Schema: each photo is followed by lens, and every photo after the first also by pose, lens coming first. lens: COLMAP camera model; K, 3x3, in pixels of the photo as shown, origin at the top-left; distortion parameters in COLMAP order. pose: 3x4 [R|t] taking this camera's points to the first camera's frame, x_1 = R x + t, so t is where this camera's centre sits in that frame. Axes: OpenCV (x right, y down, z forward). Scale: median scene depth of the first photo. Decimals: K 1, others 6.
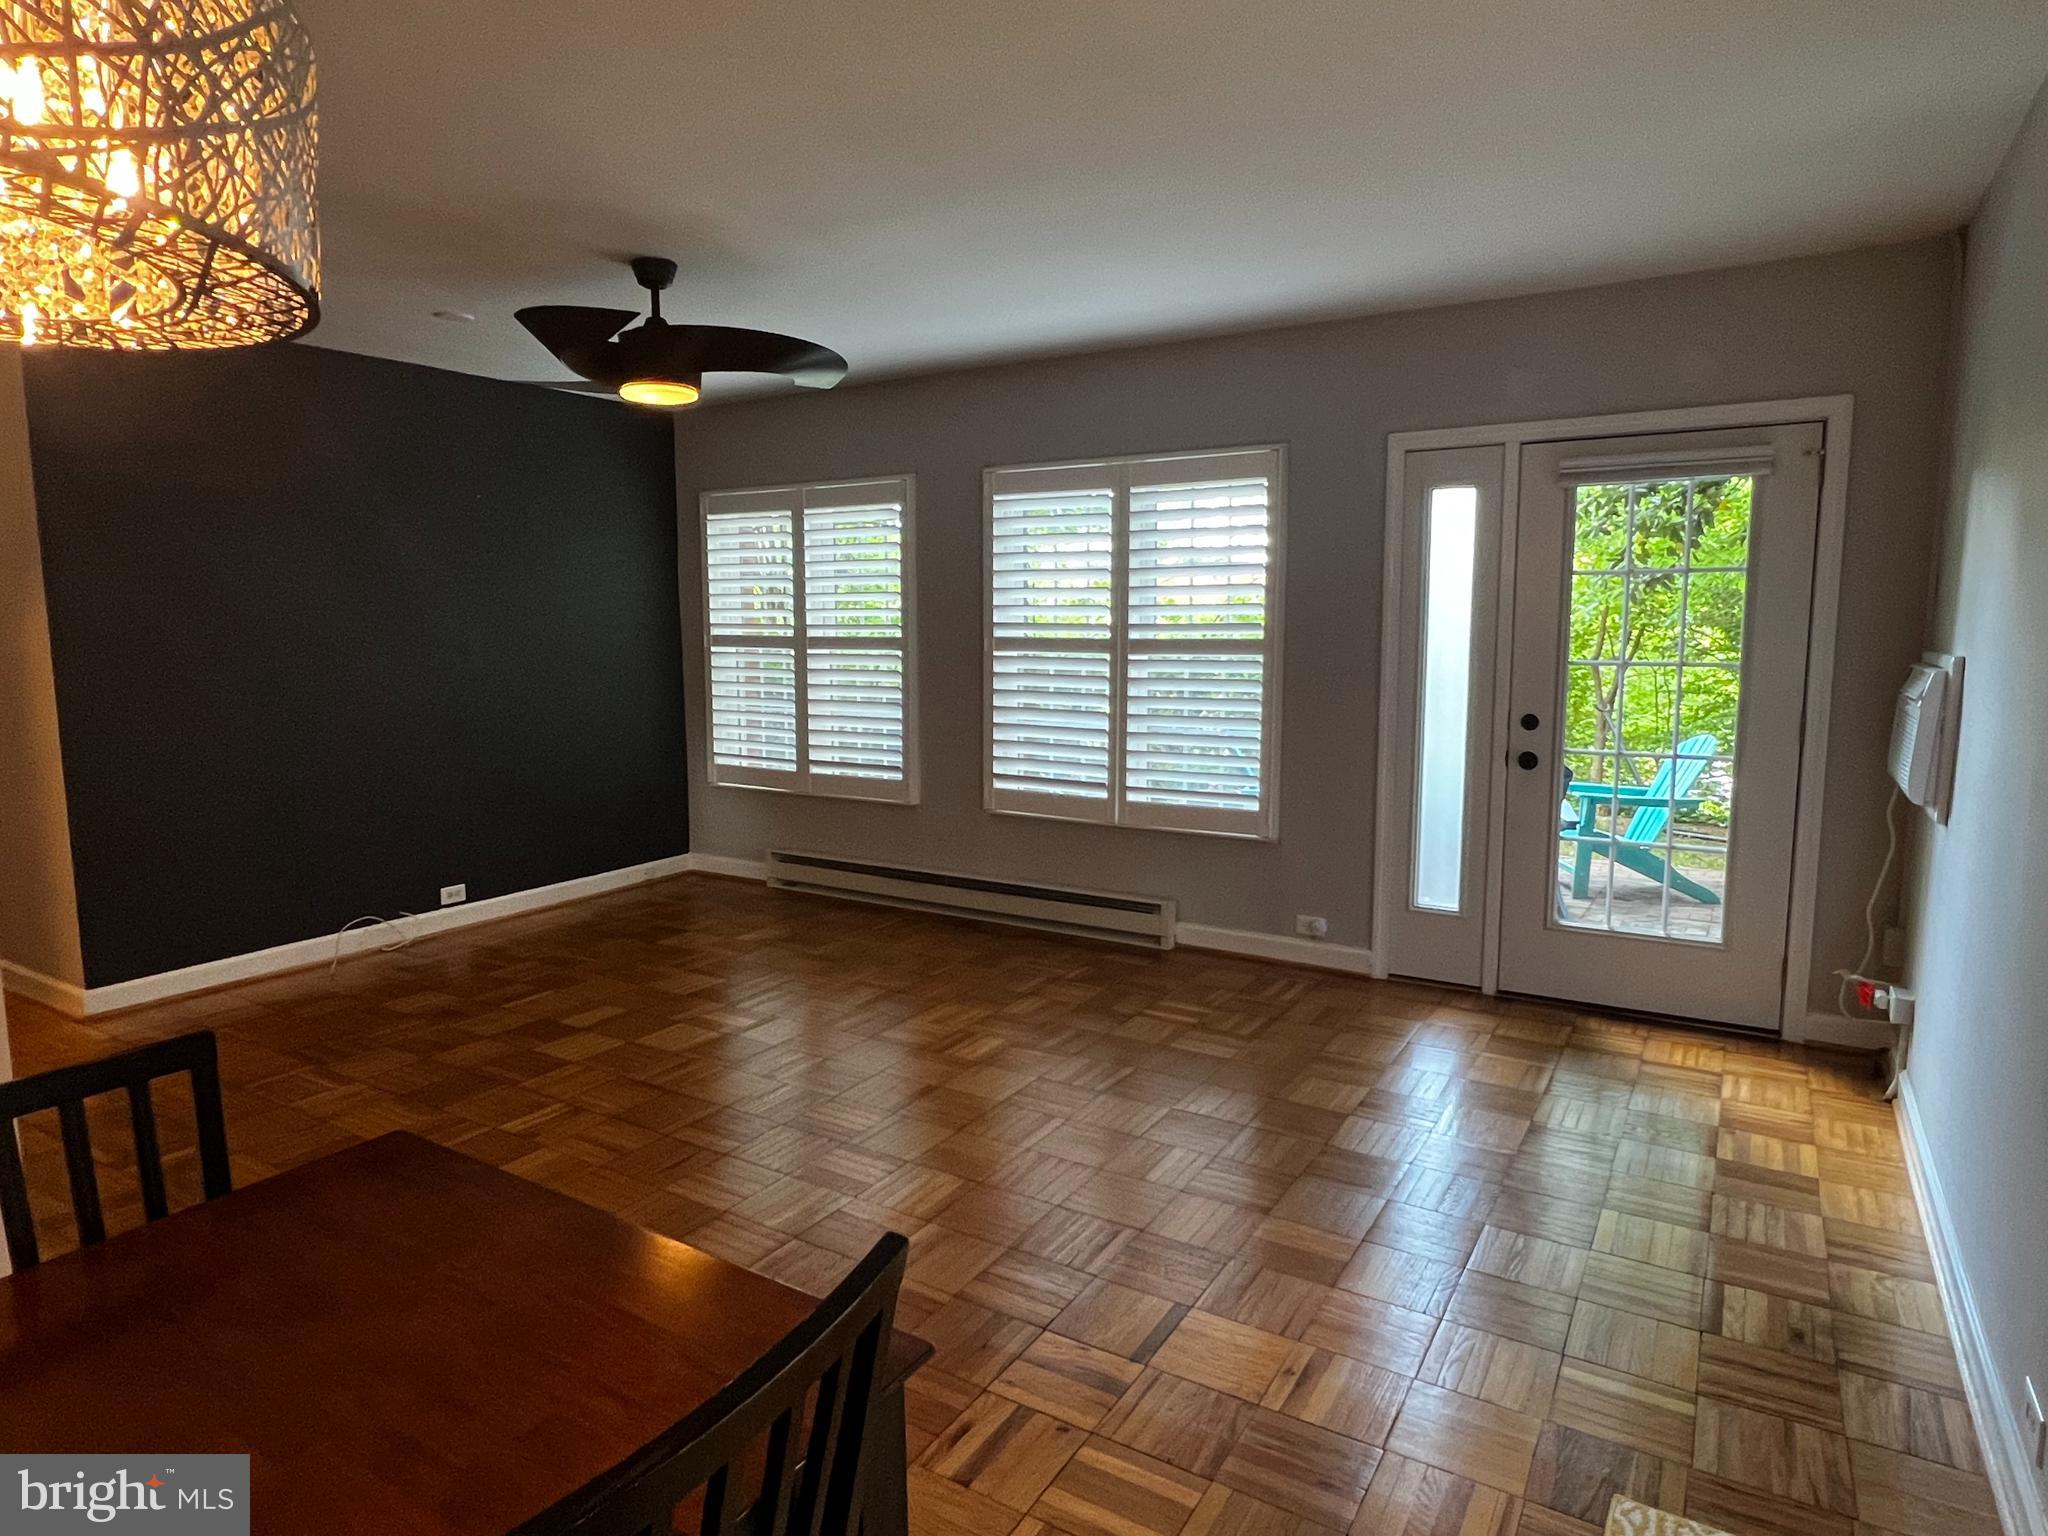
lens RADIAL K [[1198.3, 0, 1017.2], [0, 1198.3, 762.3], [0, 0, 1]] dist [-0.000030, -0.002924]
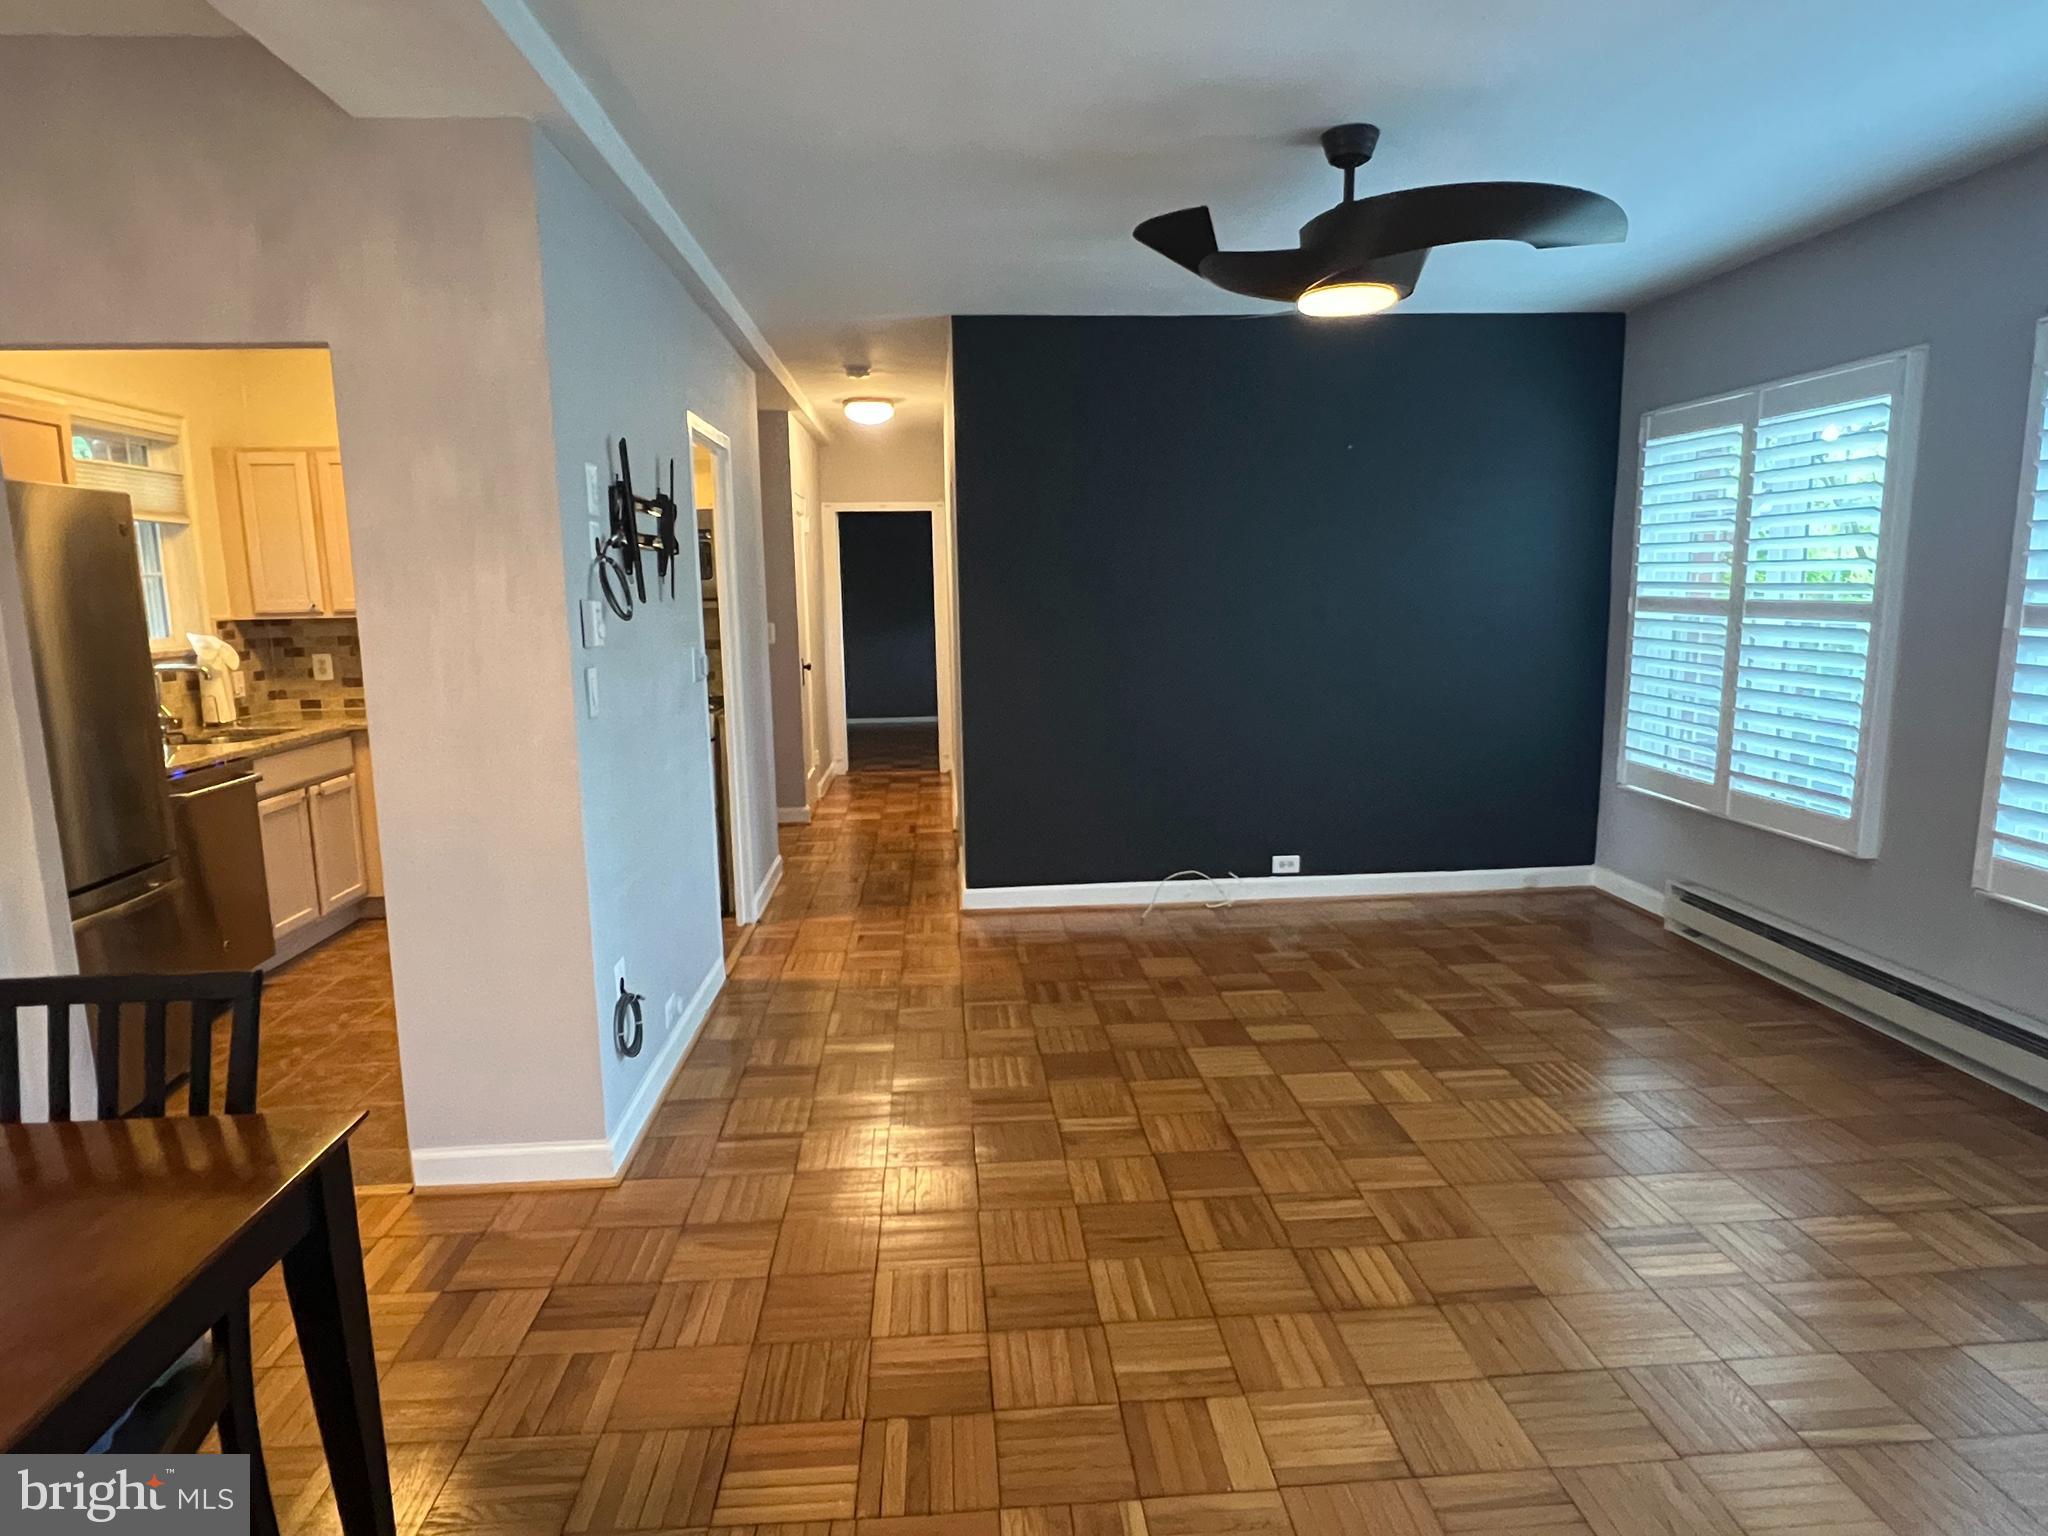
lens RADIAL K [[1198.3, 0, 1017.2], [0, 1198.3, 762.3], [0, 0, 1]] dist [-0.000030, -0.002924]
pose [[0.583380, 0.115640, -0.803924, 0.175124], [-0.083745, 0.993101, 0.082081, -0.033806], [0.807870, 0.019440, 0.589040, 0.249622]]
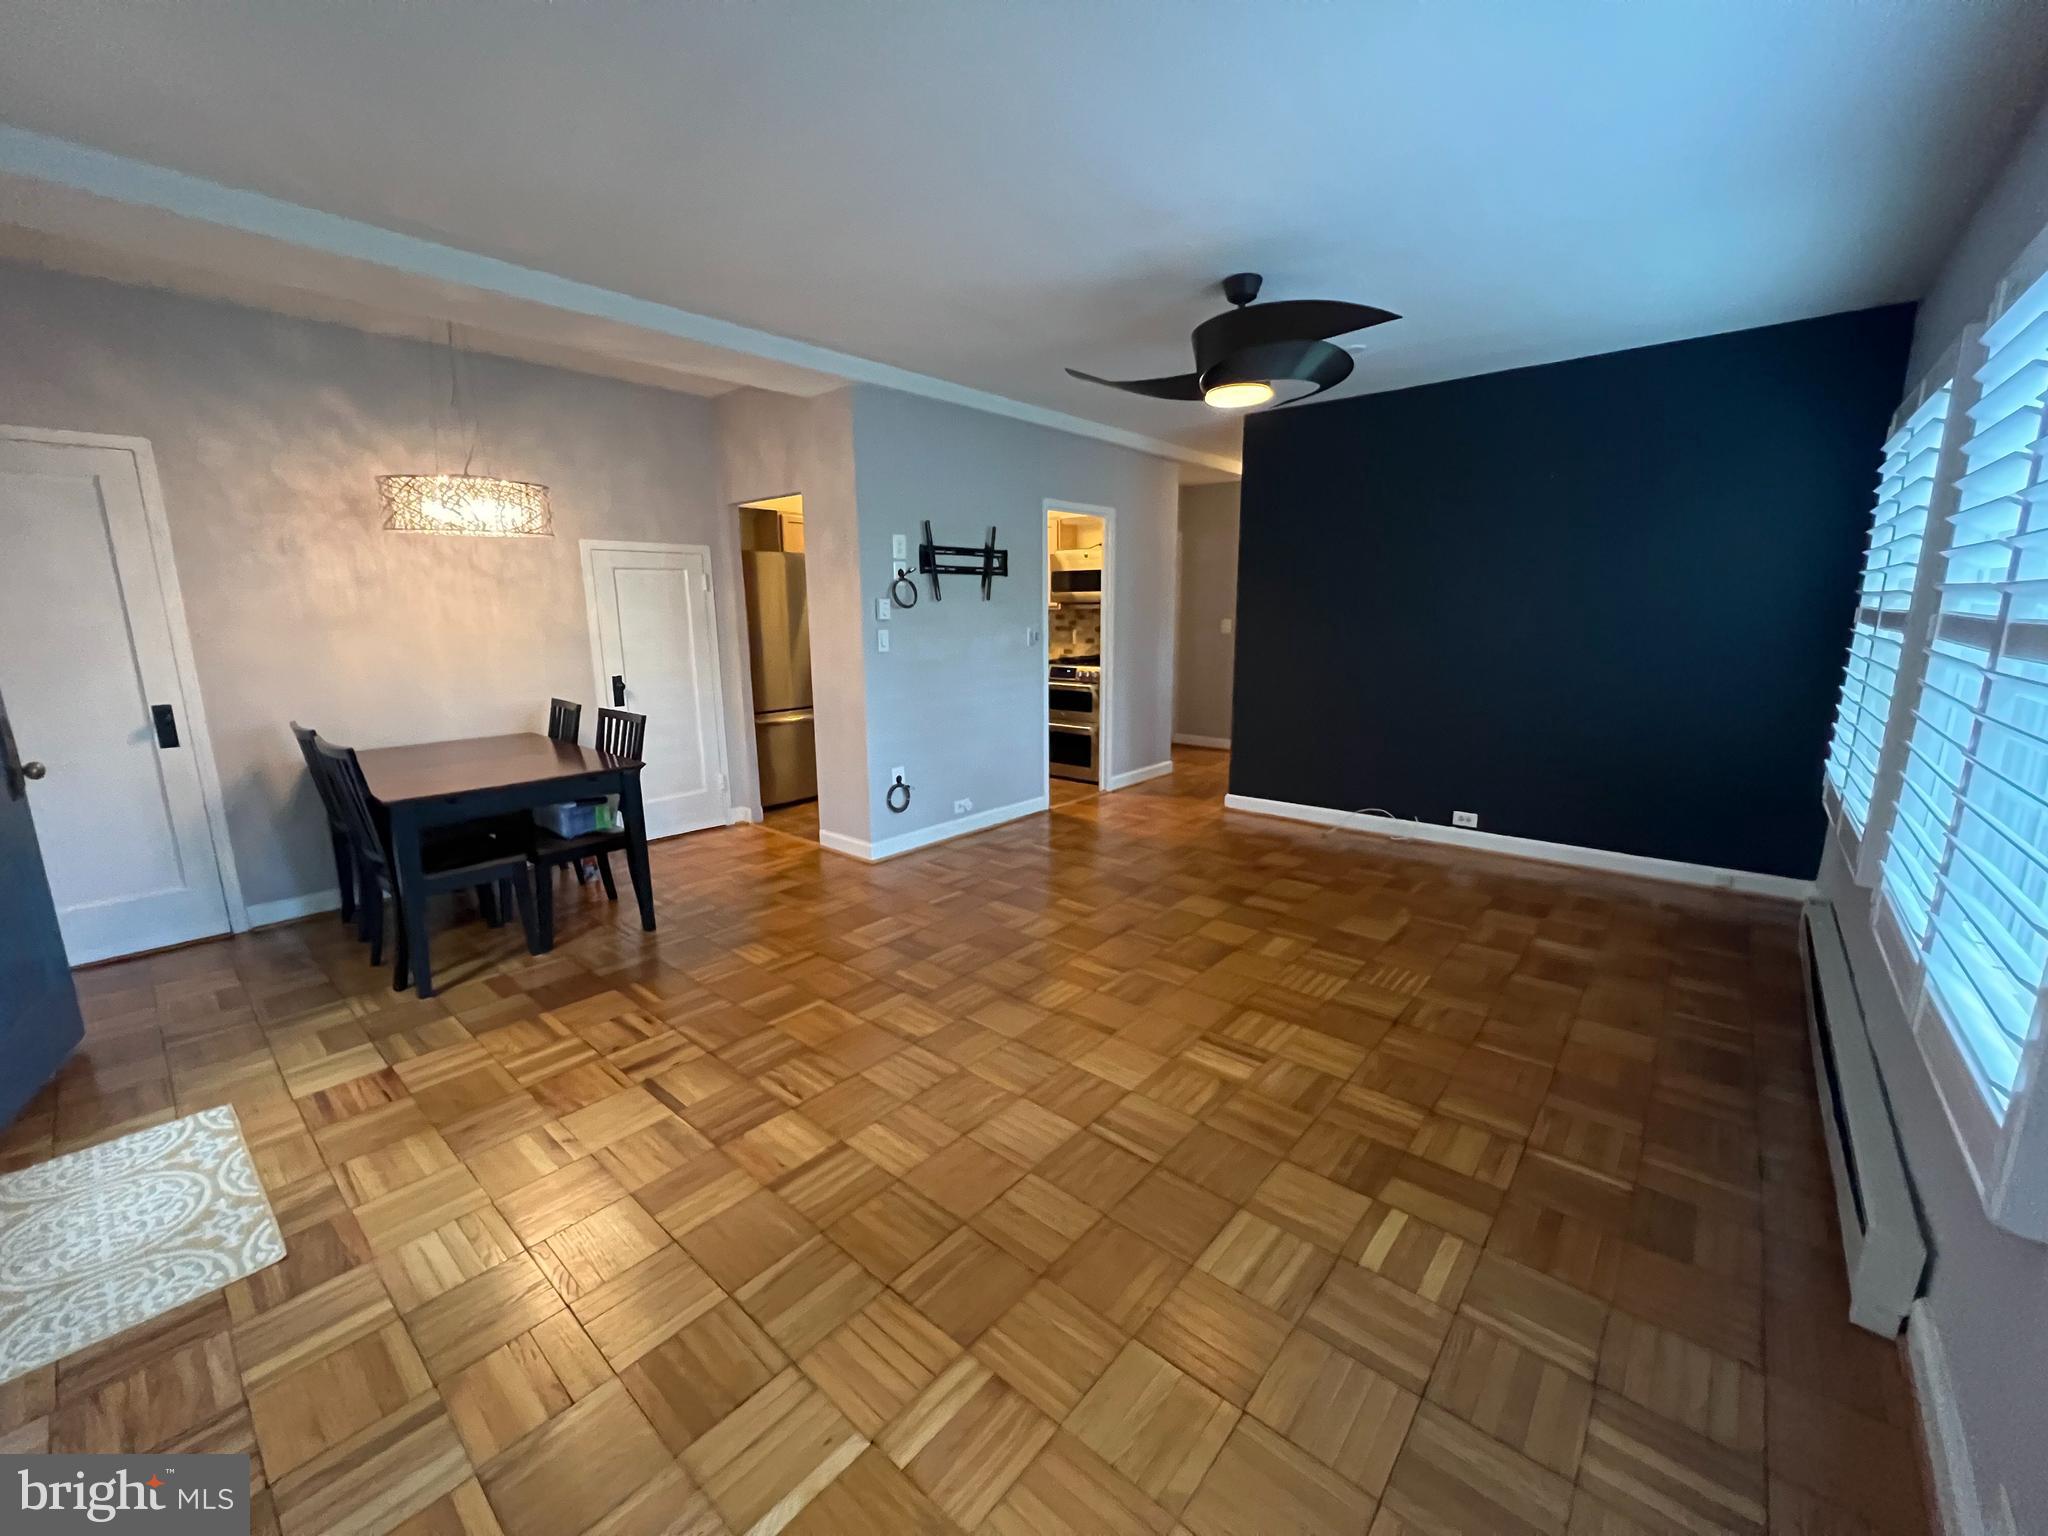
lens RADIAL K [[819.9, 0, 1011.5], [0, 819.9, 769.7], [0, 0, 1]] dist [-0.001985, 0.000240]
pose [[-0.168840, 0.199321, -0.965279, 0.406064], [-0.109522, 0.969480, 0.219346, -0.071892], [0.979540, 0.142754, -0.141857, 0.660098]]
